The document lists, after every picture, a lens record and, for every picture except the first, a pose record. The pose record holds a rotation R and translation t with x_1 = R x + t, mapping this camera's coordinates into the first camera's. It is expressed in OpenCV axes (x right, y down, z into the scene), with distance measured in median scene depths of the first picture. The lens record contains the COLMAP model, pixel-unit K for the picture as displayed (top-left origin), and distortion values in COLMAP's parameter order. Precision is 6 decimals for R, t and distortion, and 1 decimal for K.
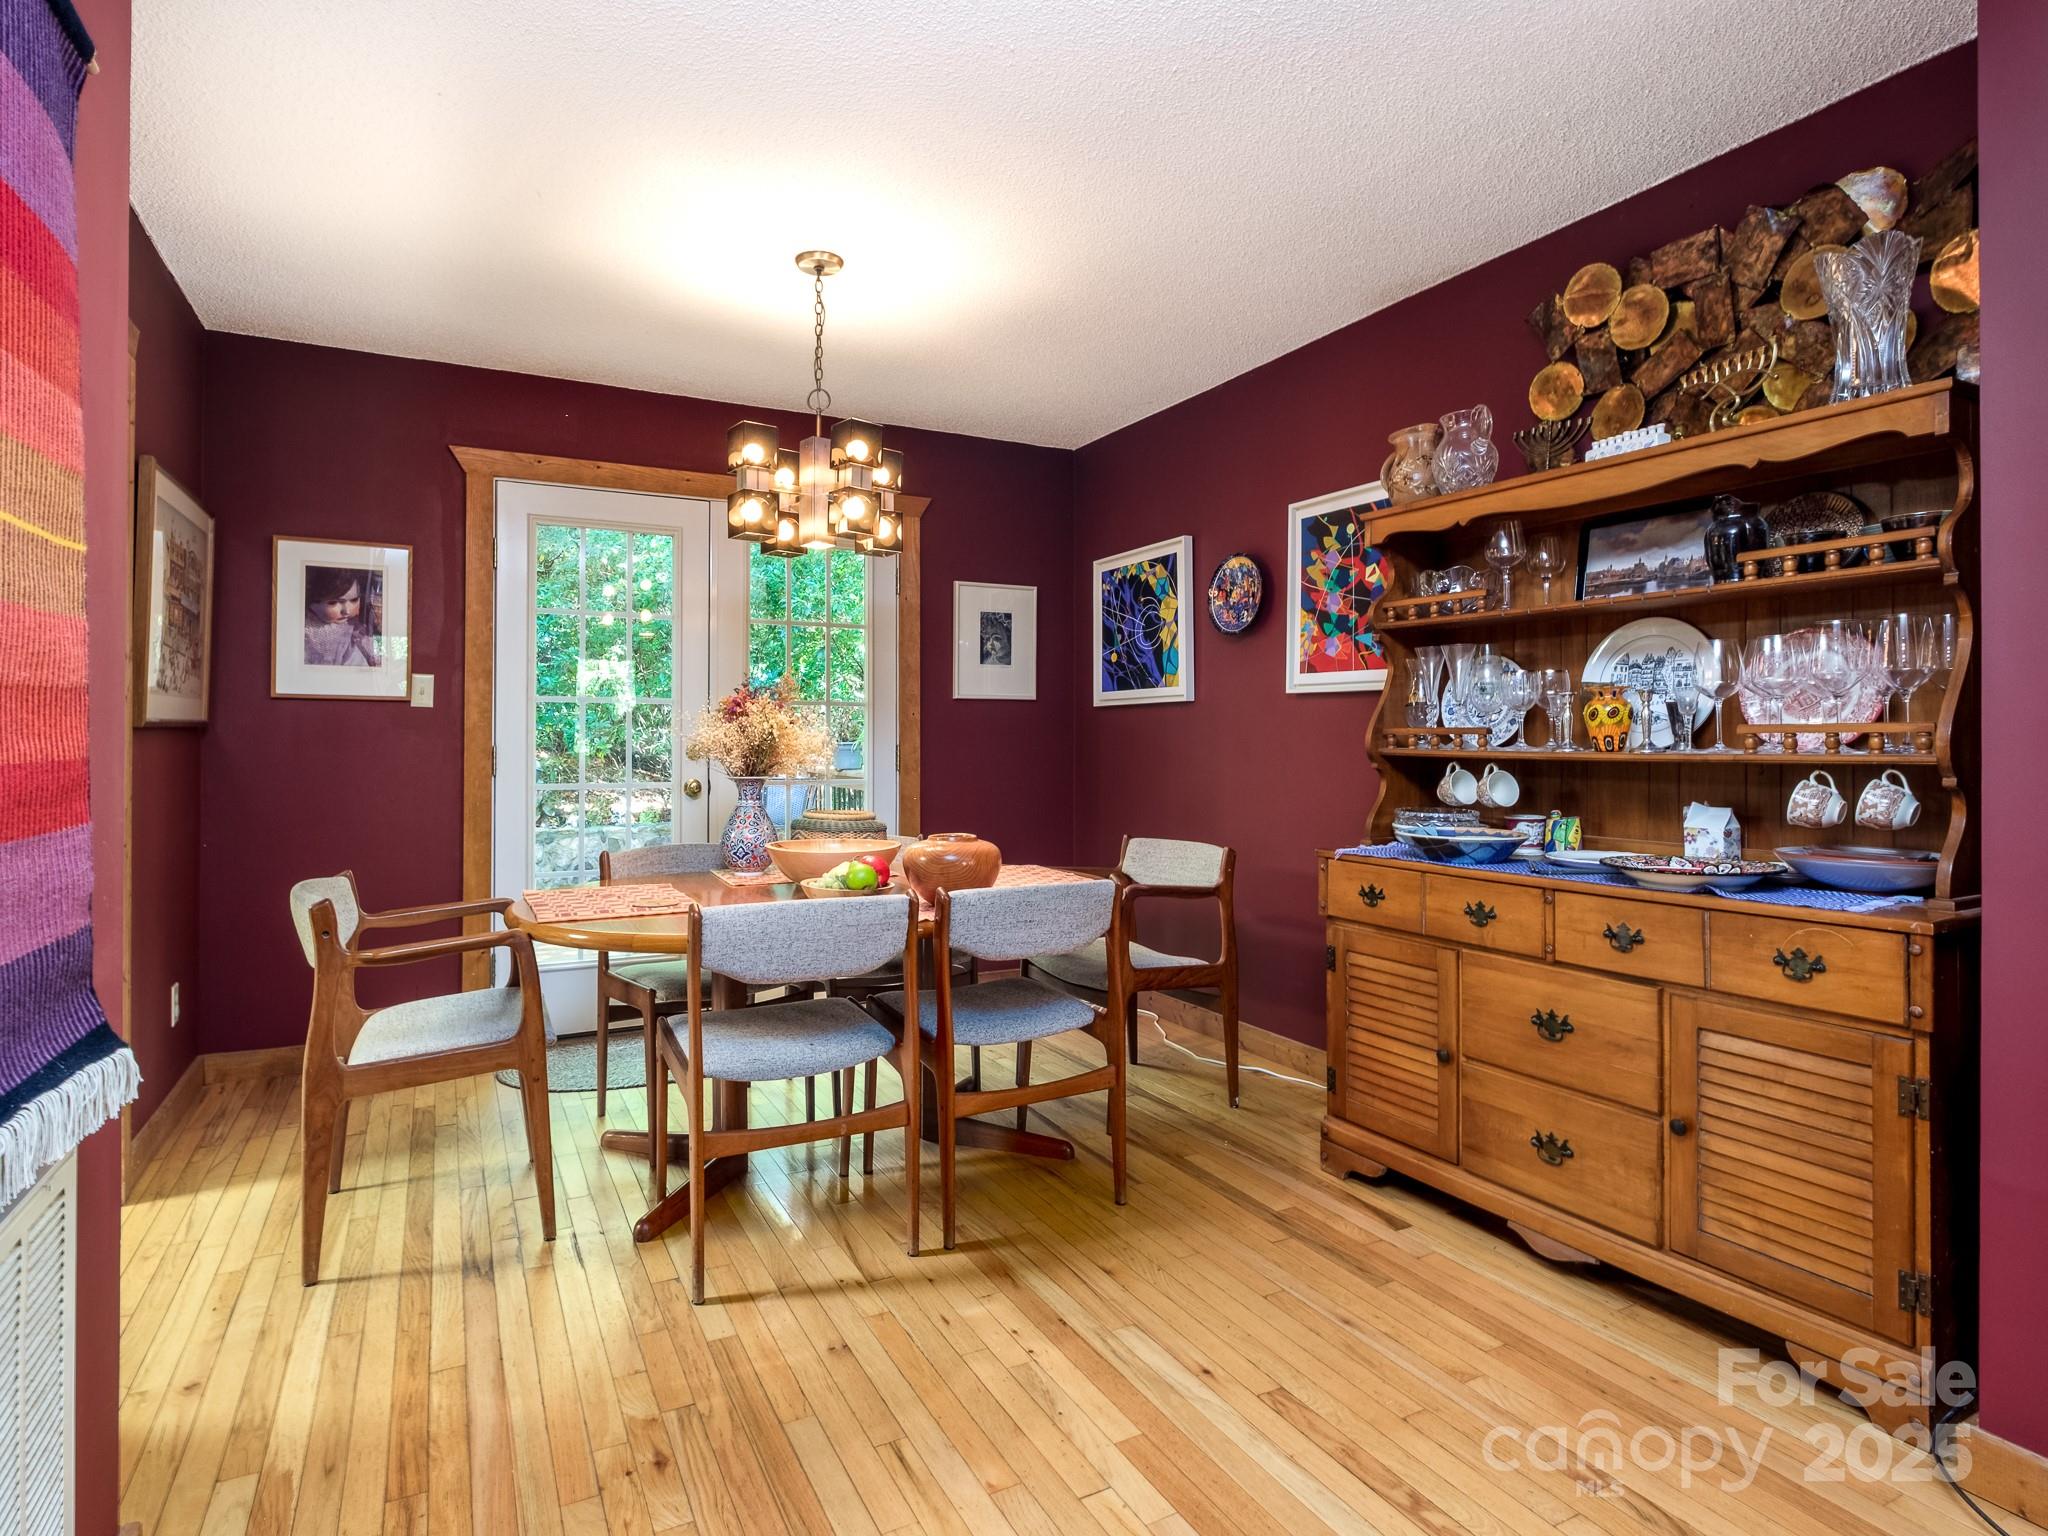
lens RADIAL K [[1066.8, 0, 1025.6], [0, 1066.8, 753.1], [0, 0, 1]] dist [-0.001643, -0.000783]
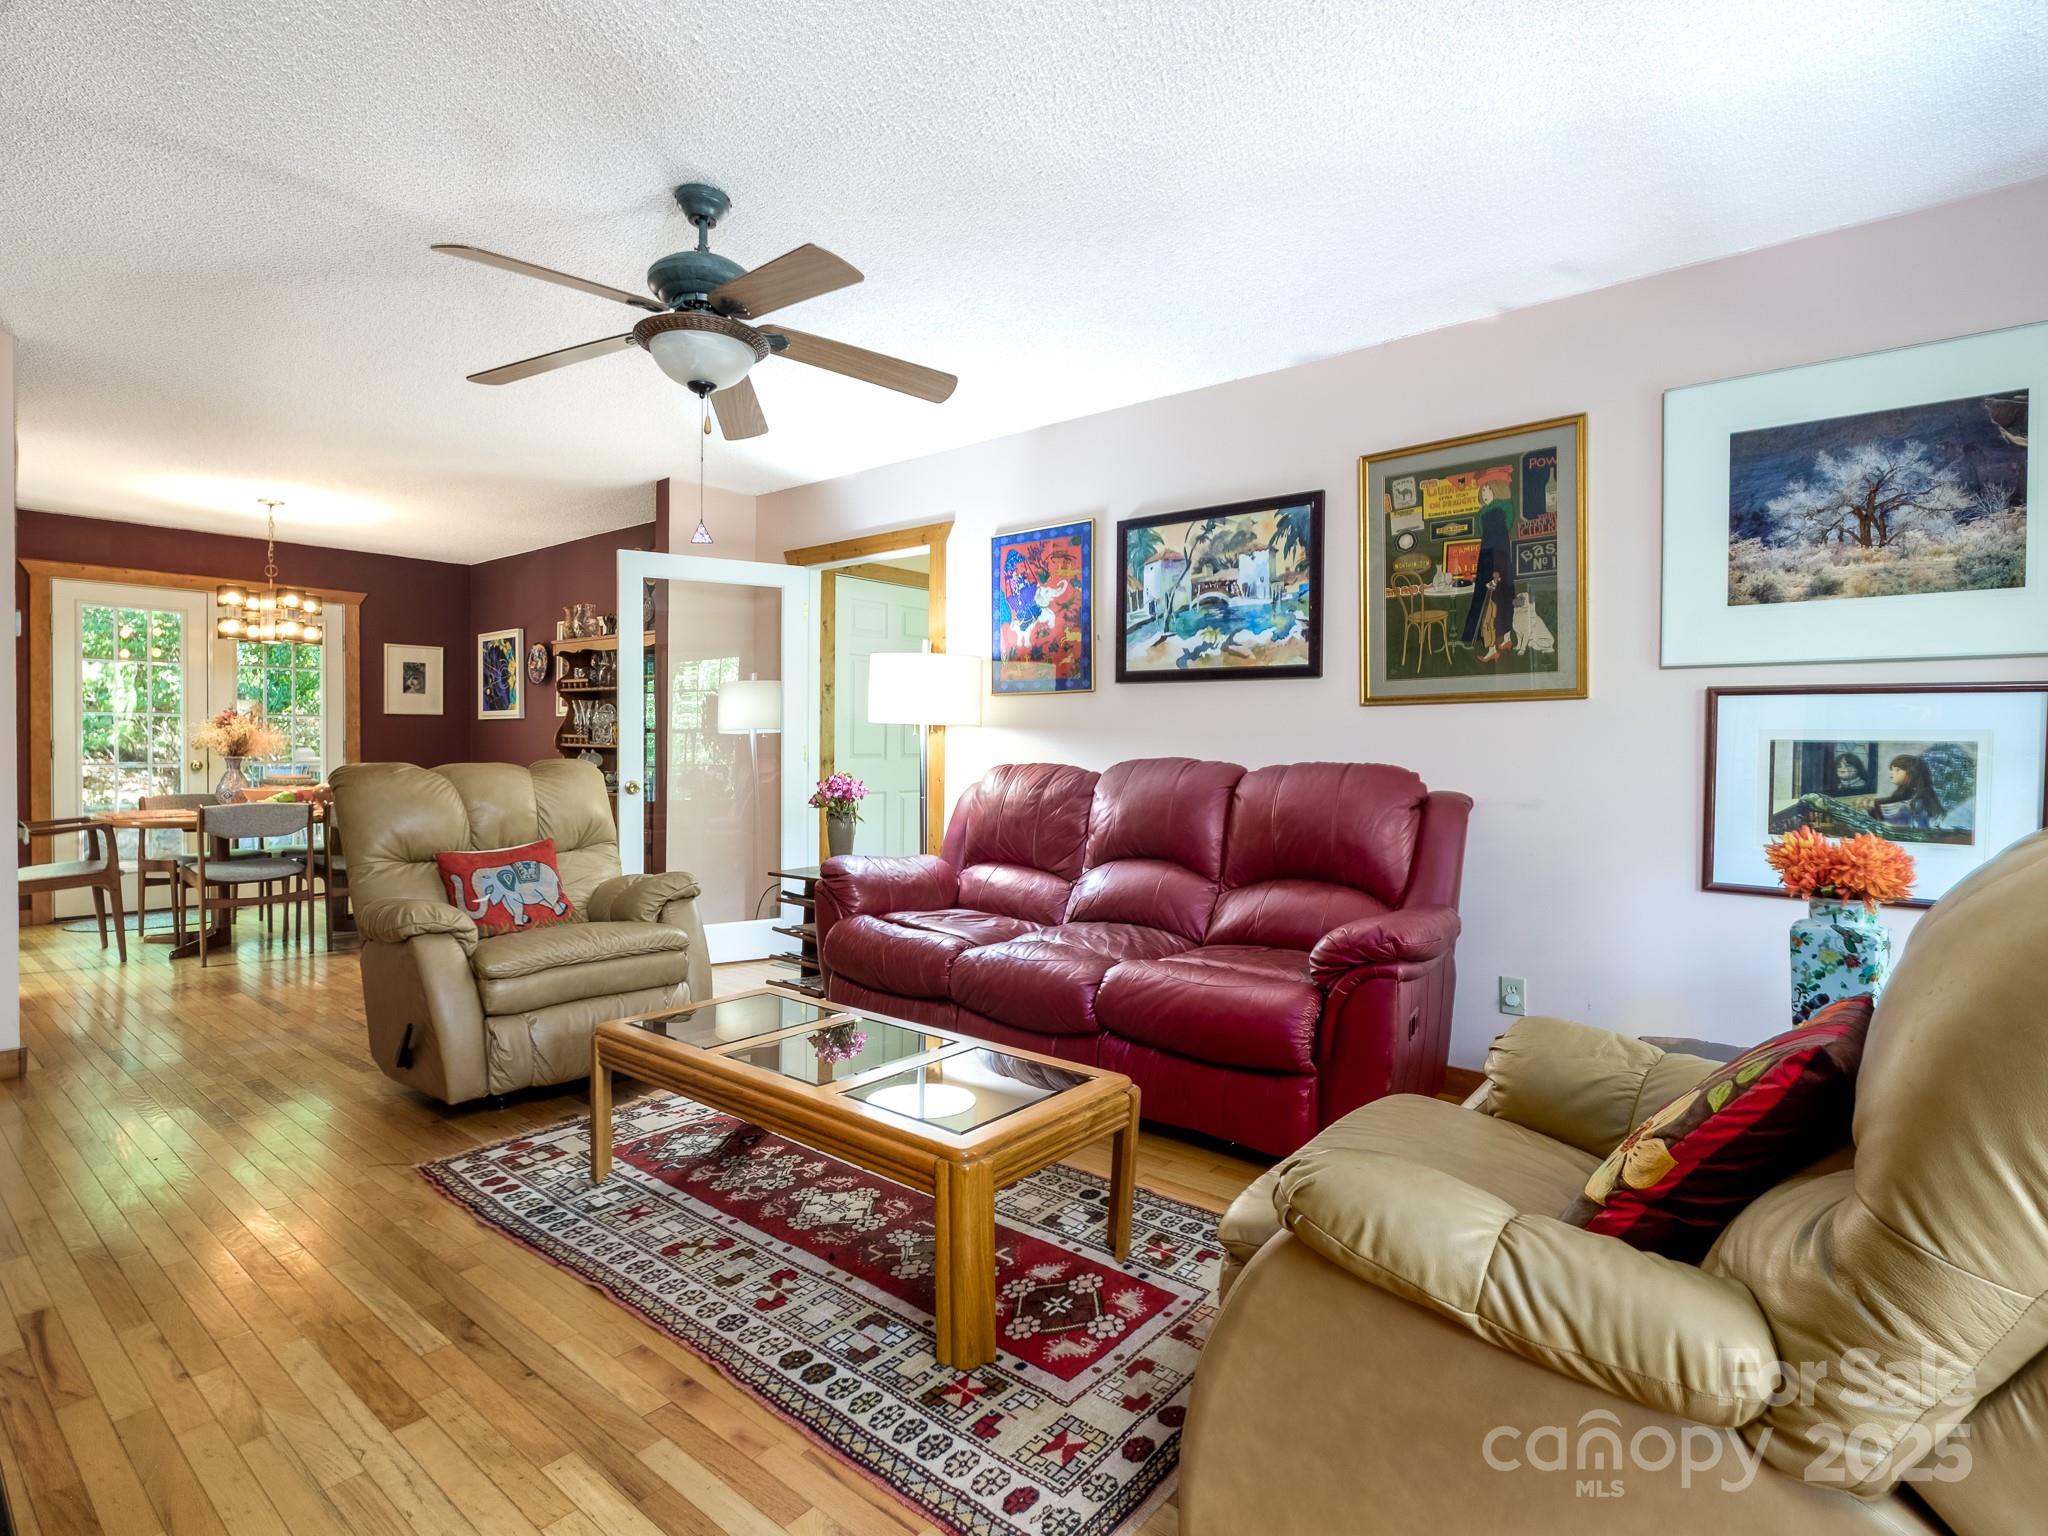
lens RADIAL K [[1066.8, 0, 1021.5], [0, 1066.8, 775.4], [0, 0, 1]] dist [-0.001643, -0.000783]
pose [[0.935523, -0.004358, 0.353240, 0.297051], [-0.002745, 0.999804, 0.019603, 0.010530], [-0.353256, -0.019308, 0.935327, -0.985406]]
